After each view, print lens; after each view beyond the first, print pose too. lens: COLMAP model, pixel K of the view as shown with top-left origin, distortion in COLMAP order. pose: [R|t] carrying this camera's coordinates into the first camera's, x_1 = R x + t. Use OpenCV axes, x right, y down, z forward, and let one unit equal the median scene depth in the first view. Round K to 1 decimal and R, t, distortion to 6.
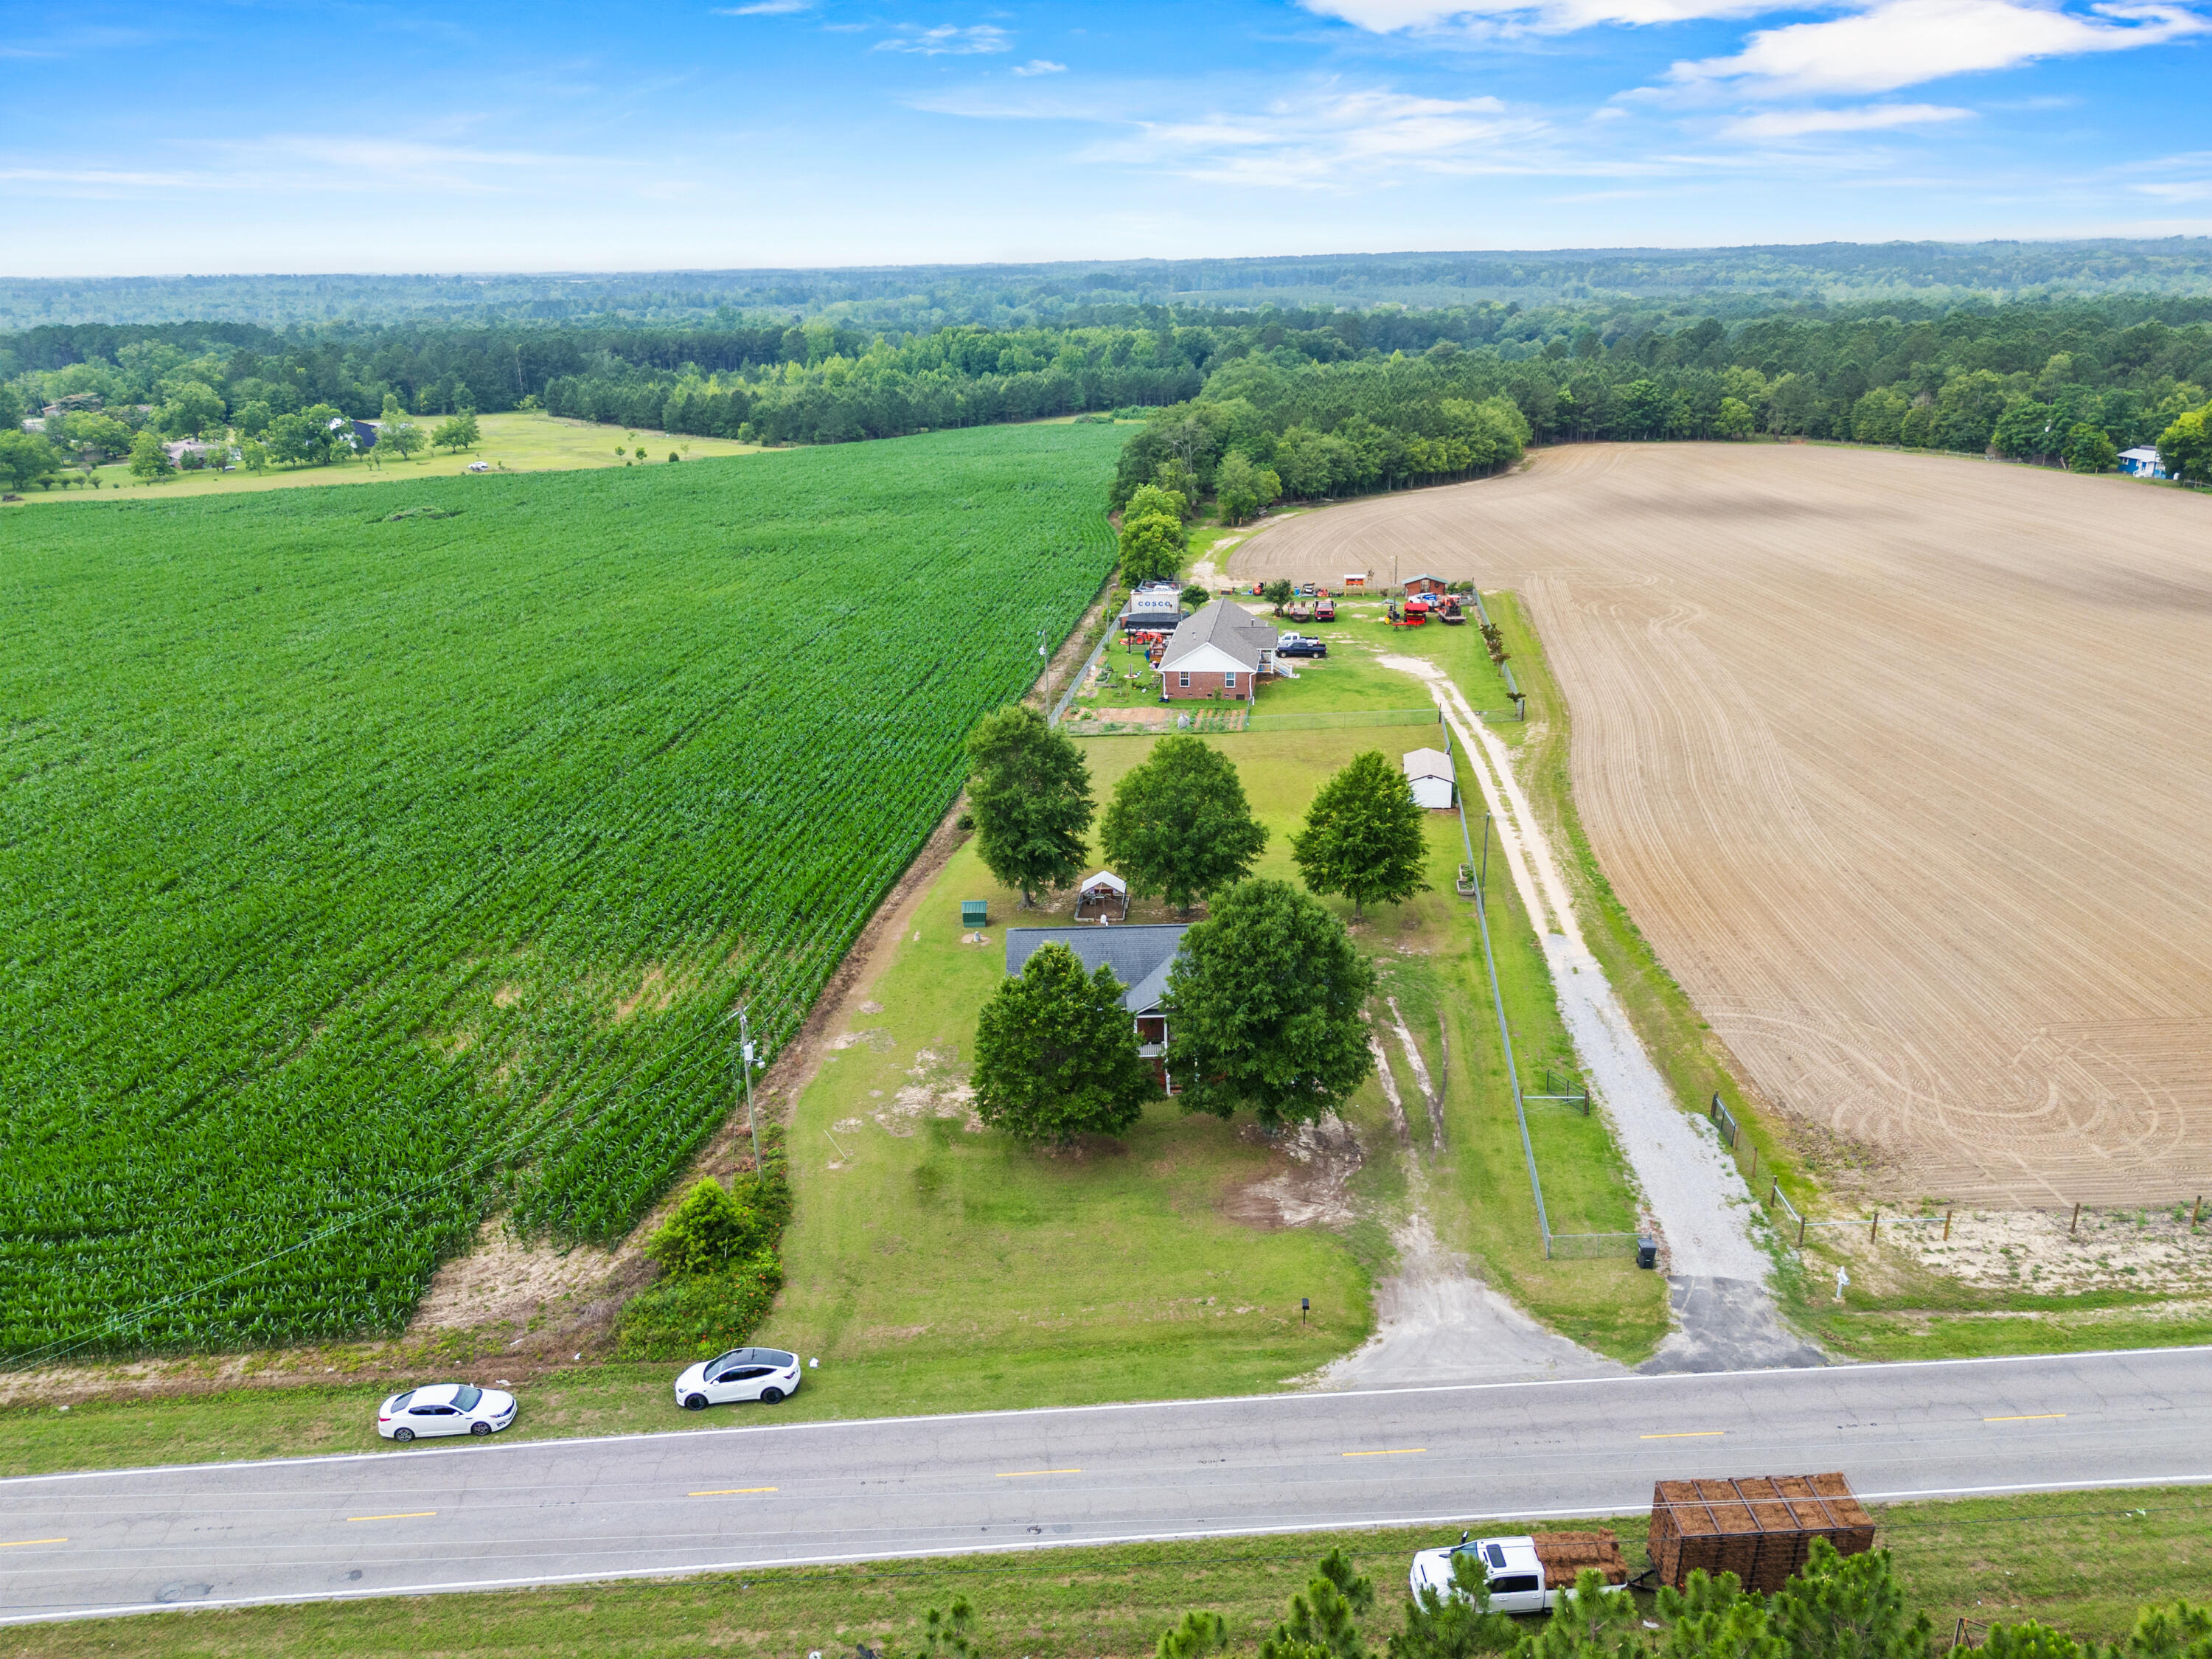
lens RADIAL K [[1629.7, 0, 1115.8], [0, 1629.7, 836.8], [0, 0, 1]] dist [0.062418, -0.055556]
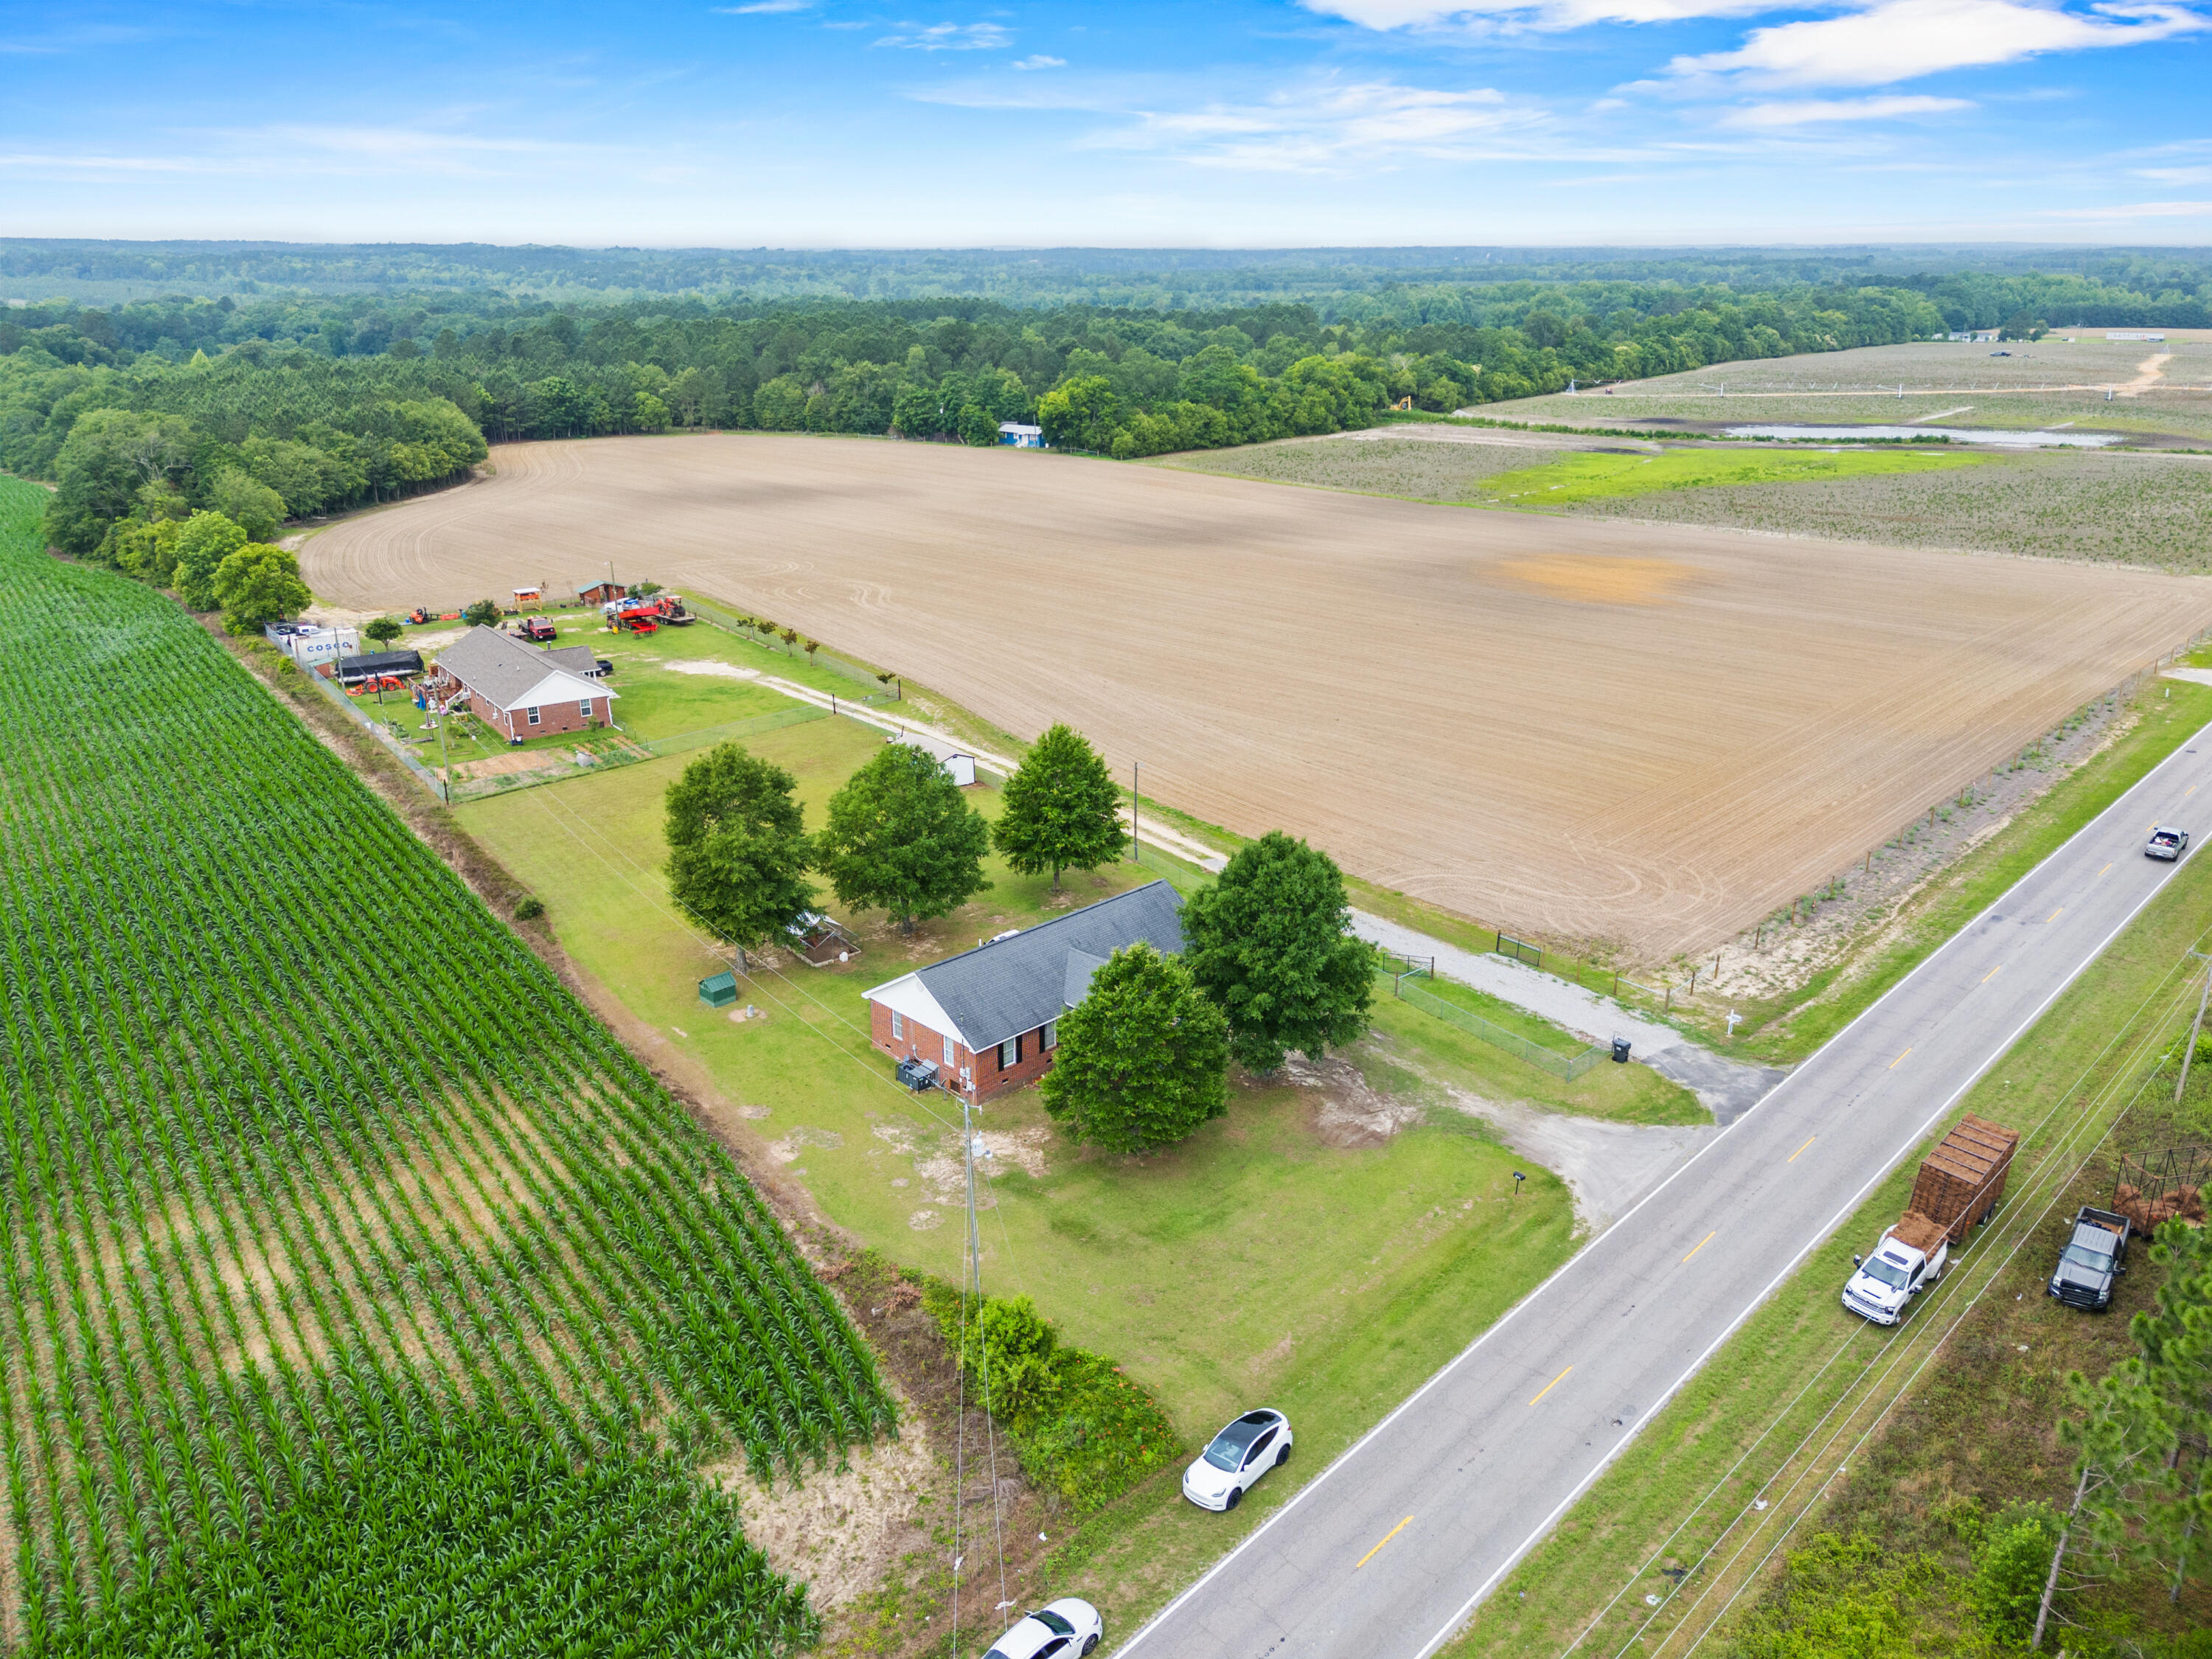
lens RADIAL K [[1629.7, 0, 1118.3], [0, 1629.7, 831.3], [0, 0, 1]] dist [0.062418, -0.055556]
pose [[0.727899, -0.211762, 0.652165, -0.580114], [0.213649, 0.973812, 0.077743, -0.068526], [-0.651549, 0.082745, 0.754080, 0.237520]]
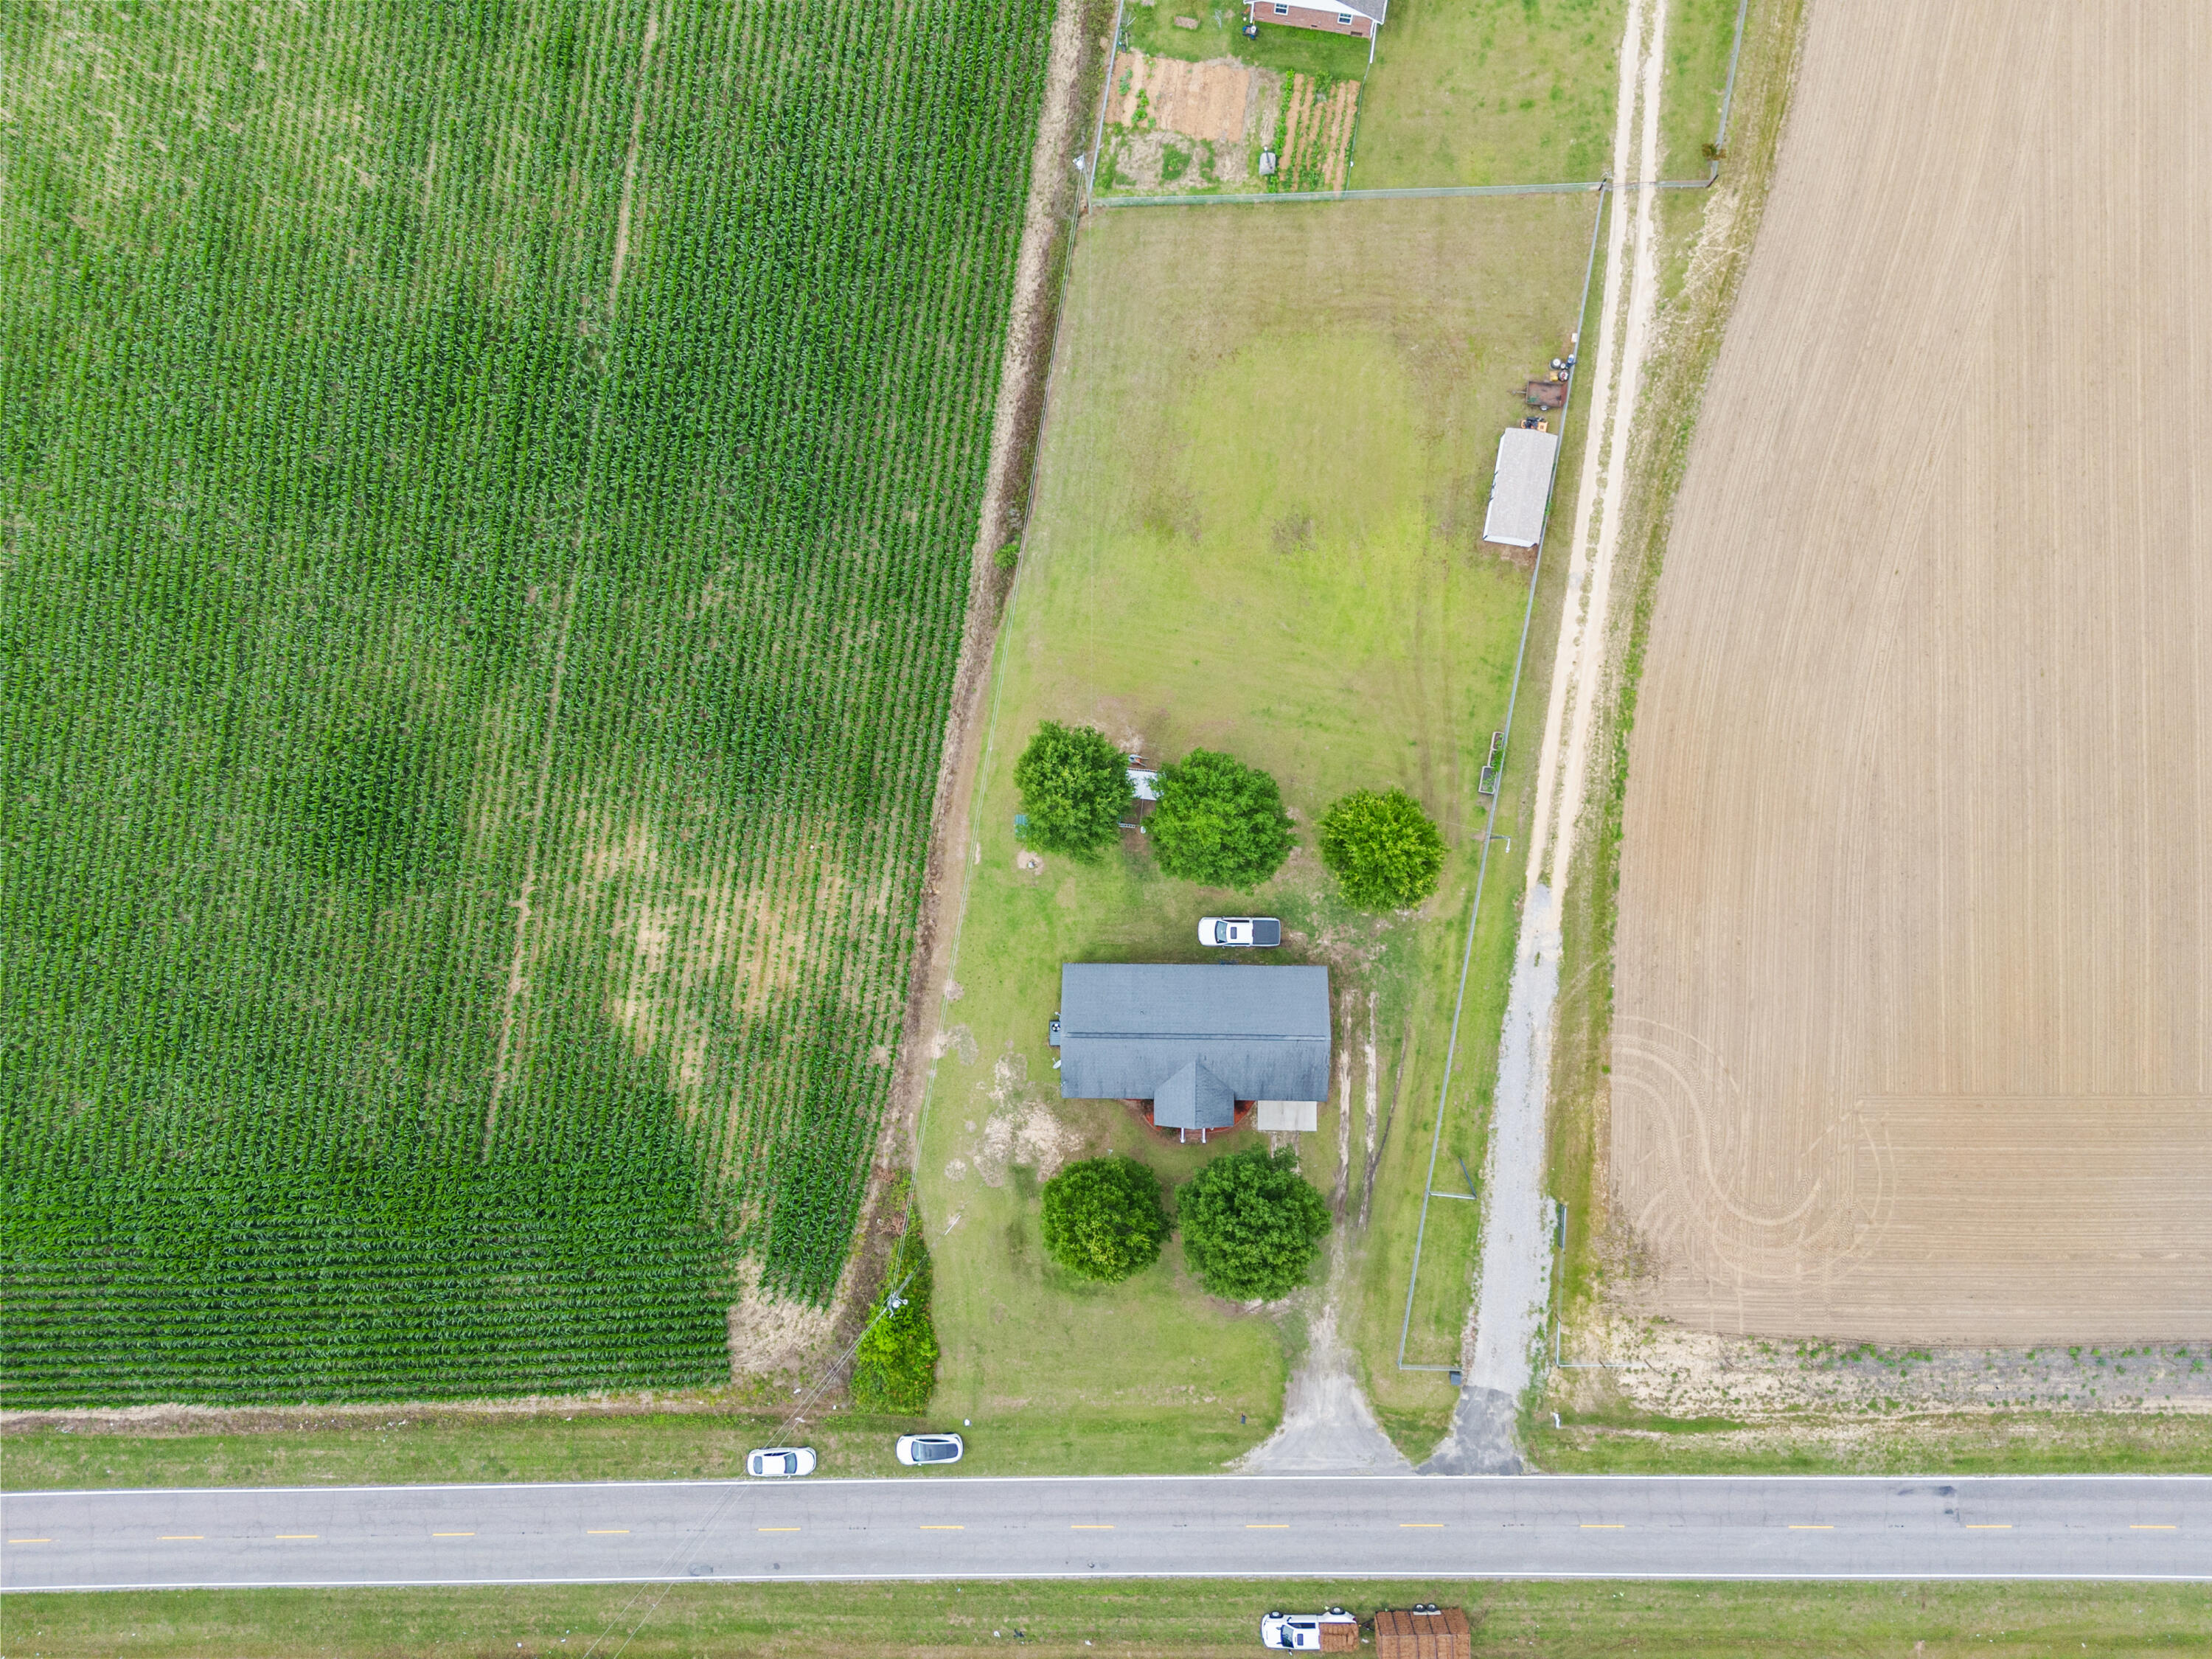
lens RADIAL K [[1629.7, 0, 1106.6], [0, 1629.7, 816.6], [0, 0, 1]] dist [0.062418, -0.055556]
pose [[0.999348, 0.034392, -0.010989, -0.025262], [-0.000967, 0.329743, 0.944070, -1.199778], [0.036092, -0.943444, 0.329562, 0.775795]]
